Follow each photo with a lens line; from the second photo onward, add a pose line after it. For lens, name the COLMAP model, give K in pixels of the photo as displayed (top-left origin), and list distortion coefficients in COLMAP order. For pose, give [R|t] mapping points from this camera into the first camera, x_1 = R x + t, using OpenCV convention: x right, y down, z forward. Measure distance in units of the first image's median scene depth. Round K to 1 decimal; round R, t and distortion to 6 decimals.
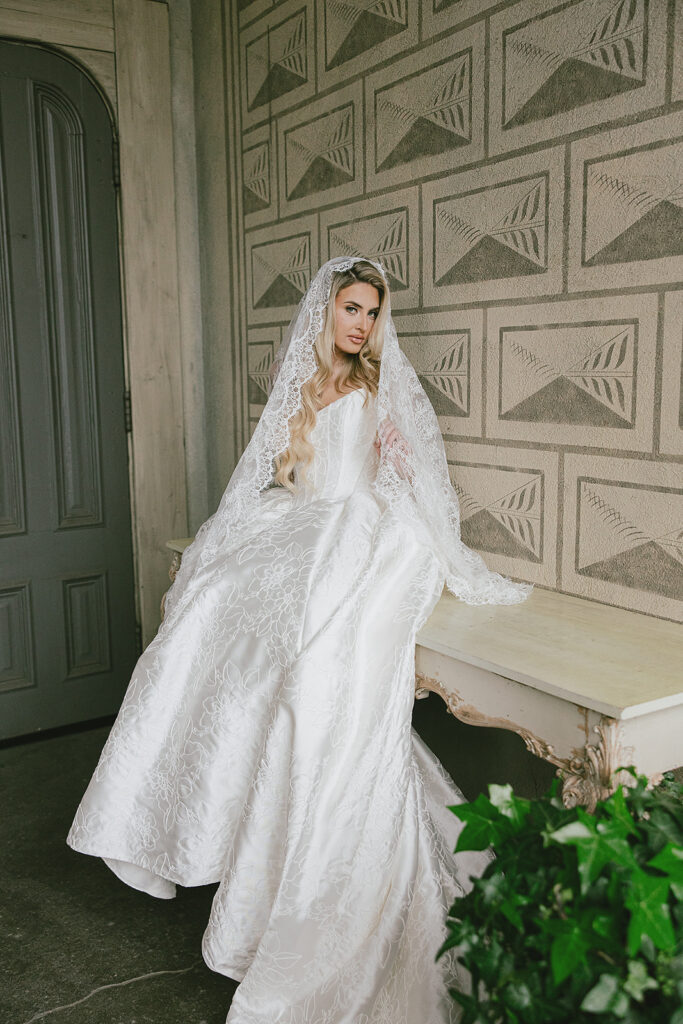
lens RADIAL K [[978.8, 0, 340.5], [0, 978.8, 510.8], [0, 0, 1]] dist [0.012390, 0.000000]
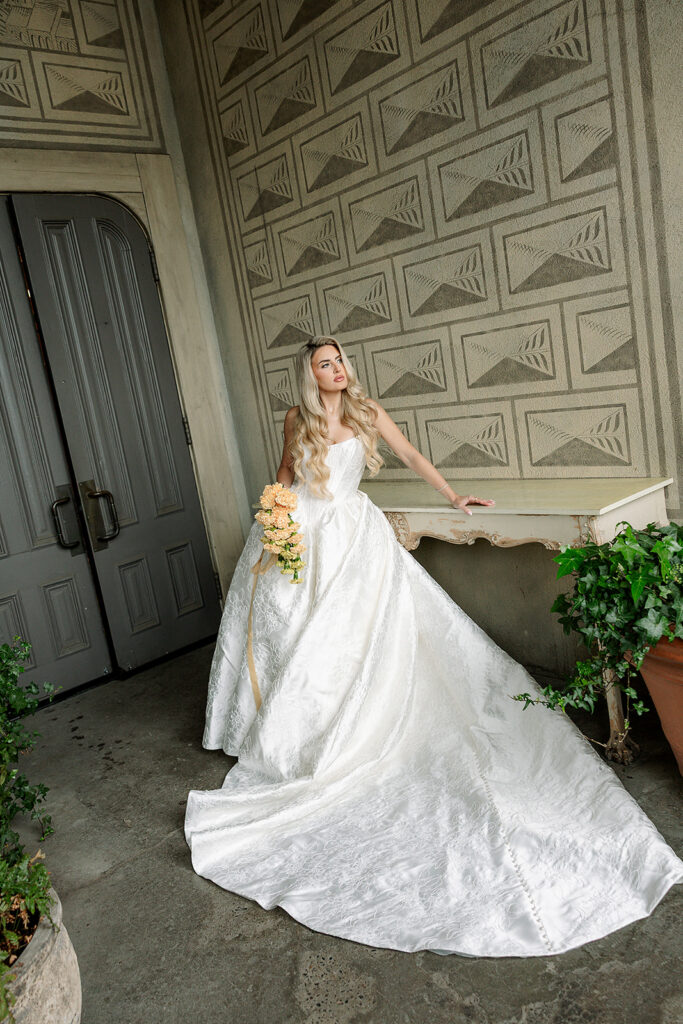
lens RADIAL K [[790.7, 0, 337.9], [0, 790.7, 512.6], [0, 0, 1]] dist [0.008120, 0.003723]
pose [[0.973944, -0.175879, 0.143175, -0.288350], [0.173943, 0.984412, 0.026027, 0.043151], [-0.145521, -0.000445, 0.989355, -0.328382]]
